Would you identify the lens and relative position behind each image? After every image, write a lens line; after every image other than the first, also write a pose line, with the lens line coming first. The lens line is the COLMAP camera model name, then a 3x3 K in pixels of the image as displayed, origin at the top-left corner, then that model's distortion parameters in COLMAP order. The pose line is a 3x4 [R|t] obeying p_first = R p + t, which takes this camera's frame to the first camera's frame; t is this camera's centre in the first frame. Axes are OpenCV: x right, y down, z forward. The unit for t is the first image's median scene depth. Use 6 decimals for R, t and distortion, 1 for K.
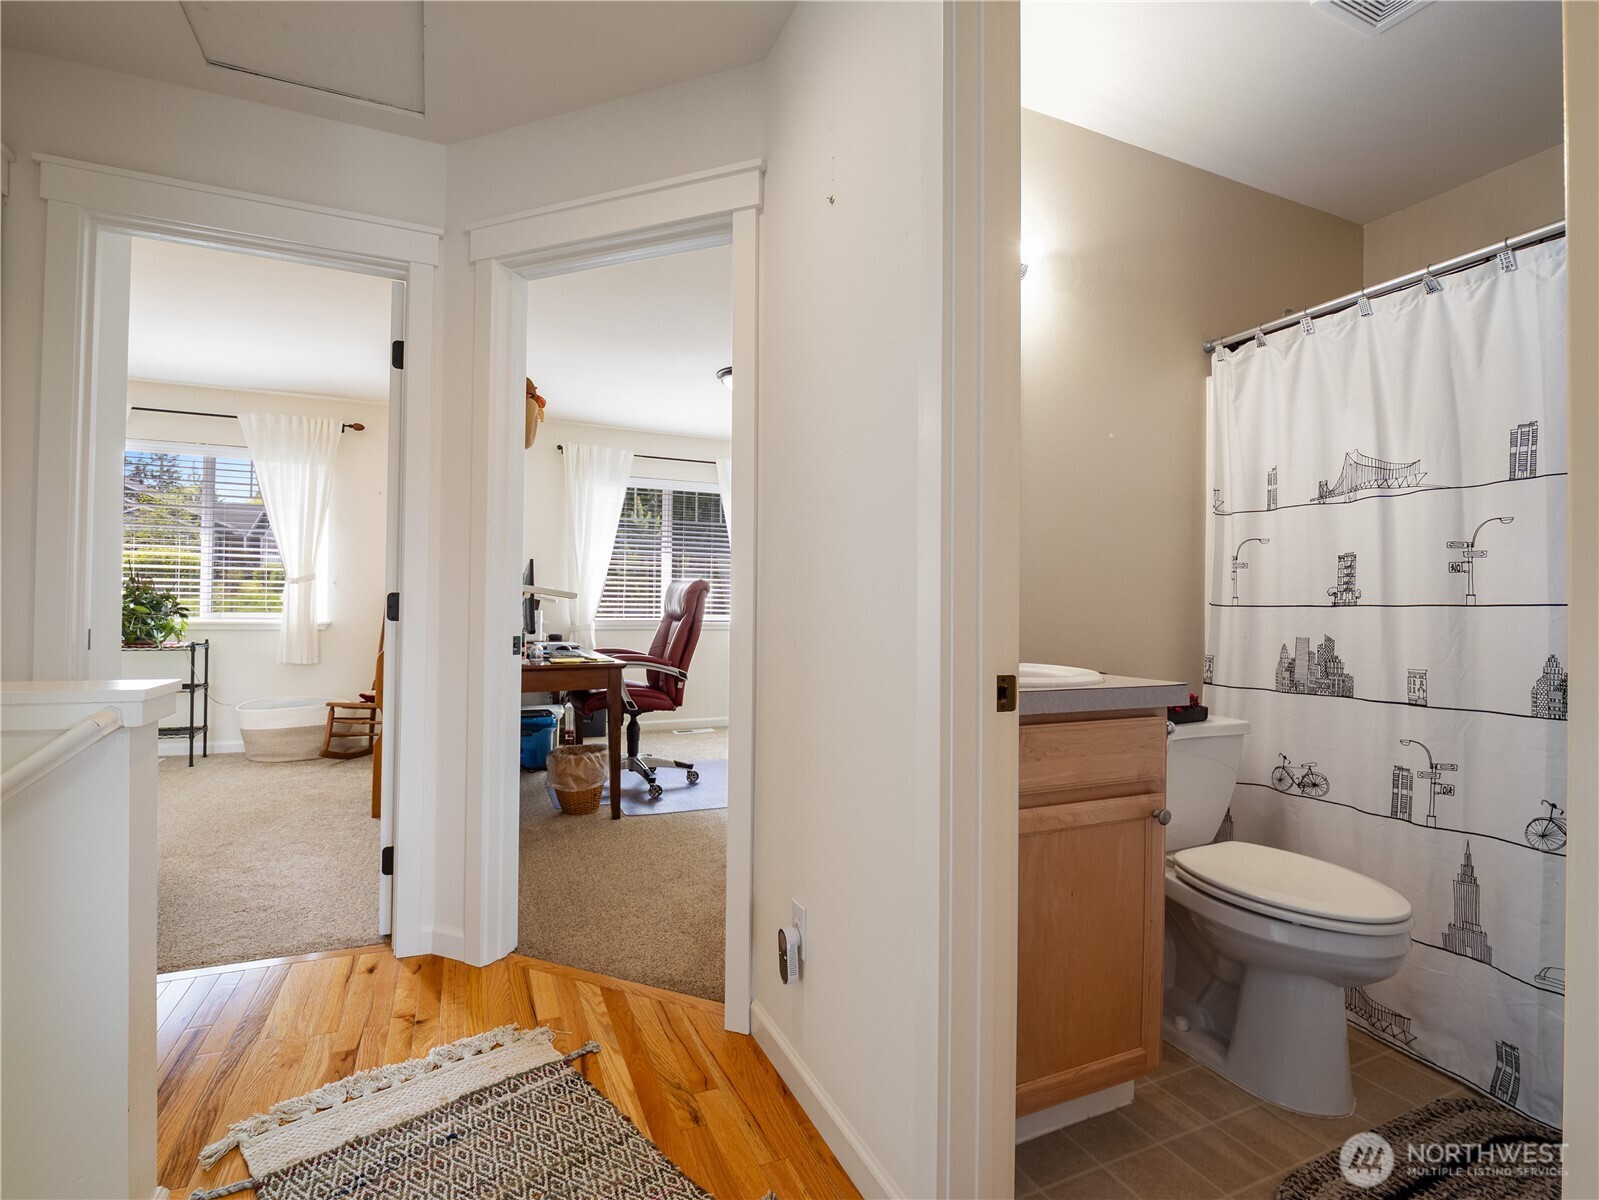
lens RADIAL K [[765.0, 0, 800.3], [0, 765.0, 600.2], [0, 0, 1]] dist [-0.010727, -0.001545]
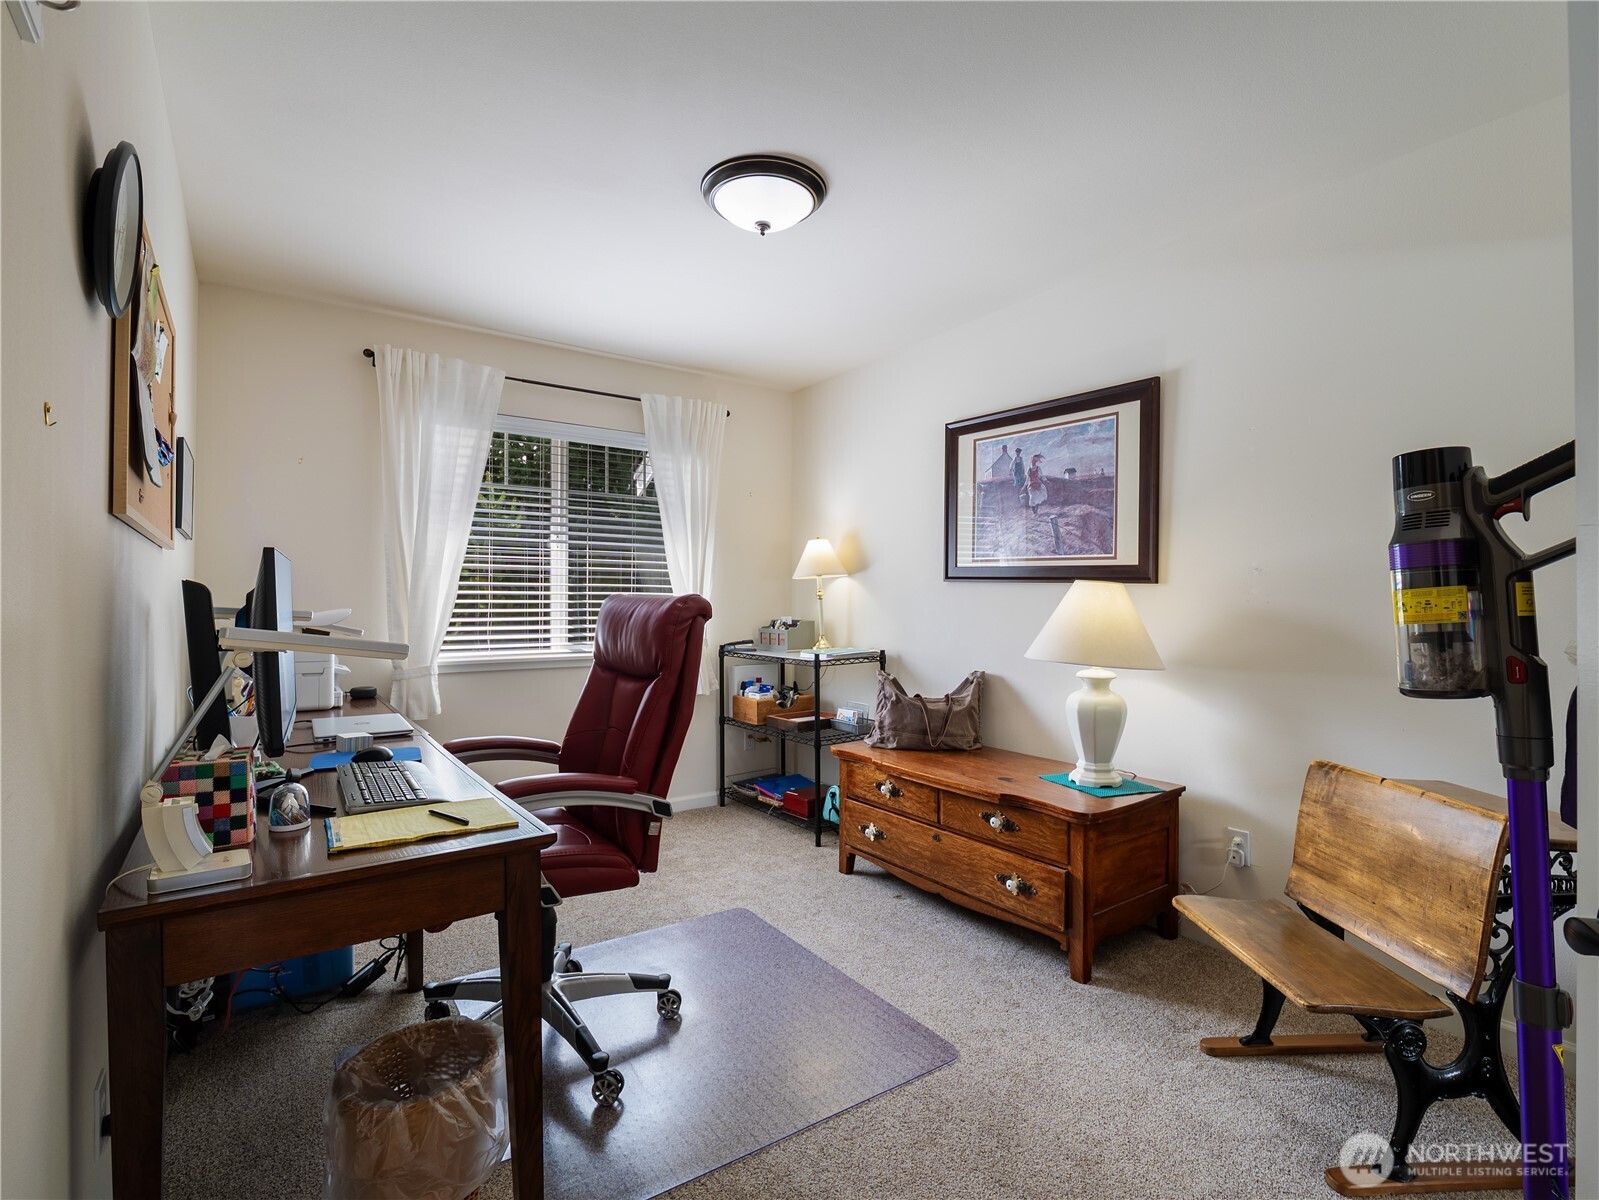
lens RADIAL K [[765.0, 0, 791.7], [0, 765.0, 593.6], [0, 0, 1]] dist [-0.010727, -0.001545]
pose [[0.982598, -0.012218, 0.185345, -0.111862], [0.012365, 0.999923, 0.000364, -0.019512], [-0.185335, 0.001934, 0.982673, 0.380571]]
